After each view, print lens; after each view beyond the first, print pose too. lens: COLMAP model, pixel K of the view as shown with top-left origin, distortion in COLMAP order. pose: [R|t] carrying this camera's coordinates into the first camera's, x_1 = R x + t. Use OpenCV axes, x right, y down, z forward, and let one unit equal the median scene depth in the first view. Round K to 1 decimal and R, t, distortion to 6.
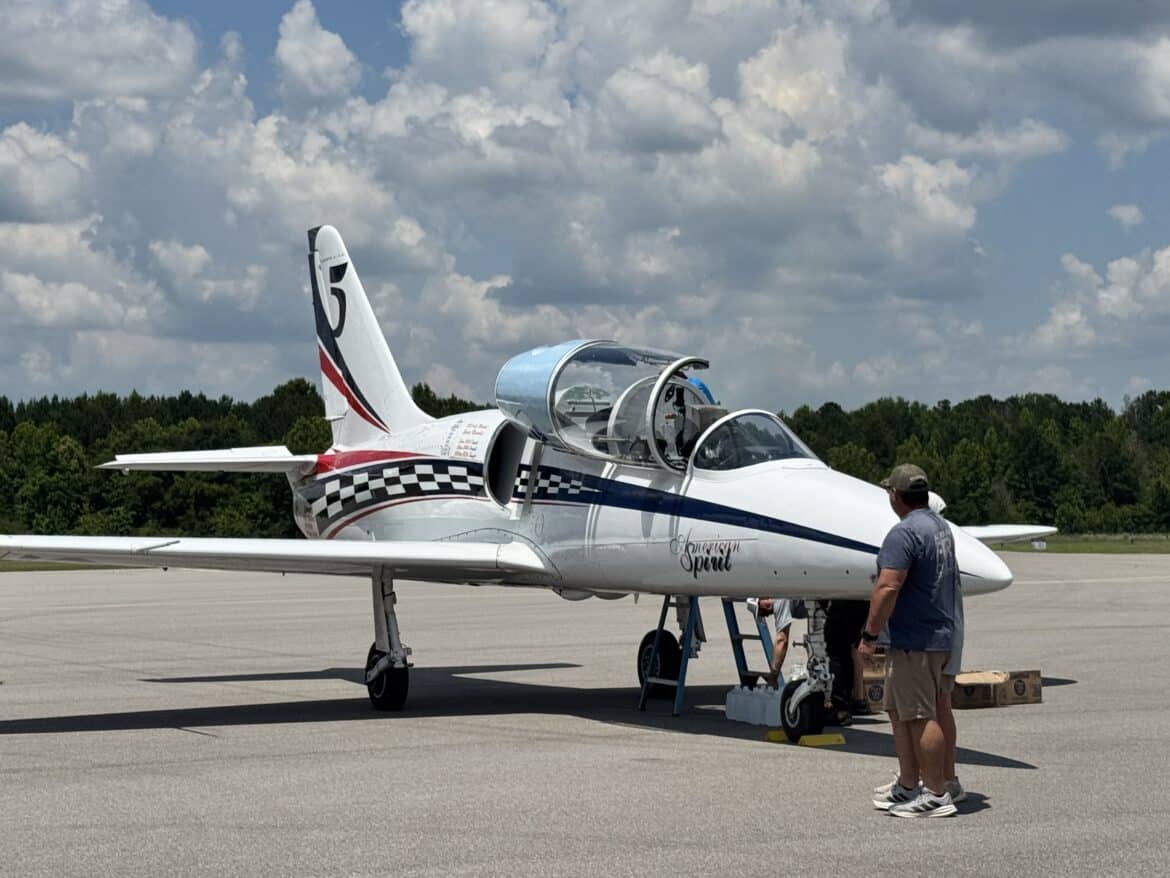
lens RADIAL K [[2597.3, 0, 585.0], [0, 2597.3, 439.0], [0, 0, 1]] dist [0.103337, -0.014679]
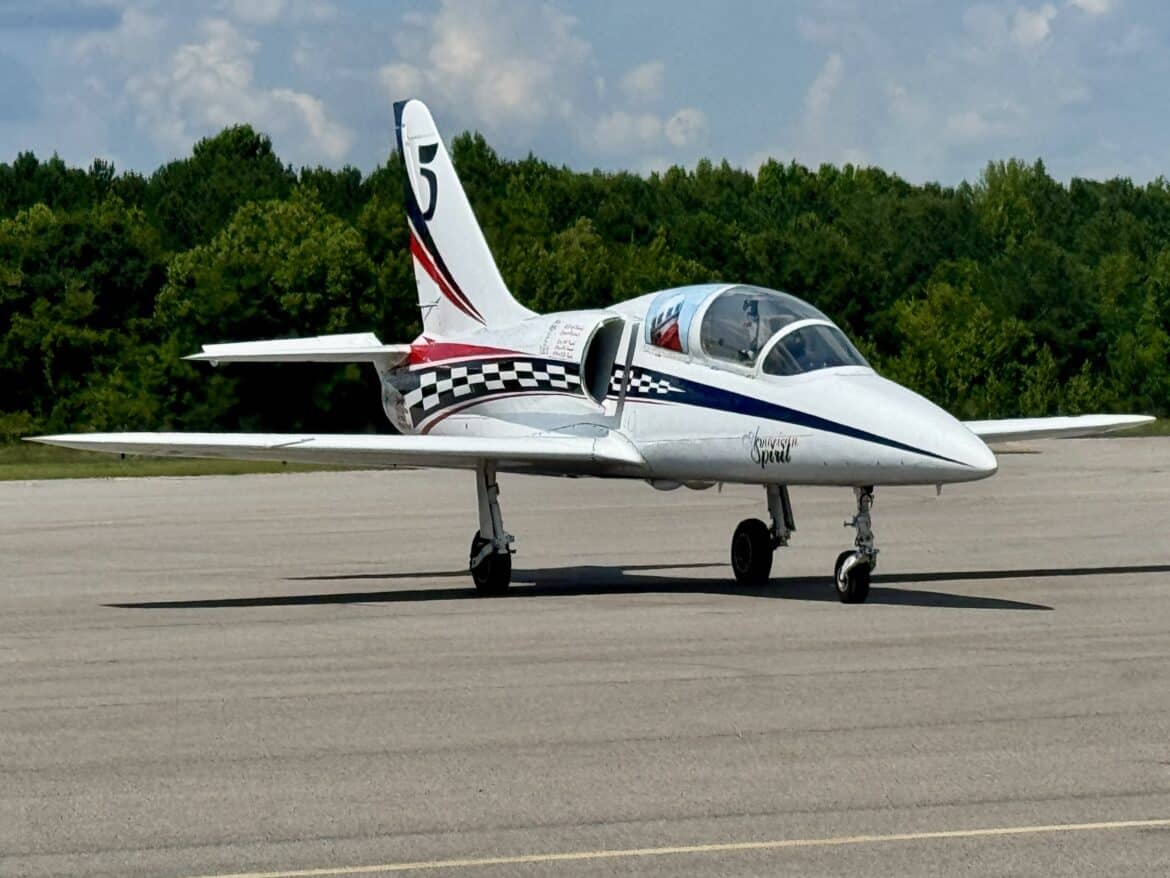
lens RADIAL K [[5005.5, 0, 585.0], [0, 5005.5, 439.0], [0, 0, 1]] dist [0.309457, 1.621611]
pose [[0.999178, -0.004568, -0.040279, 0.043982], [0.006401, 0.998944, 0.045503, -0.051043], [0.040029, -0.045724, 0.998152, -1.015593]]
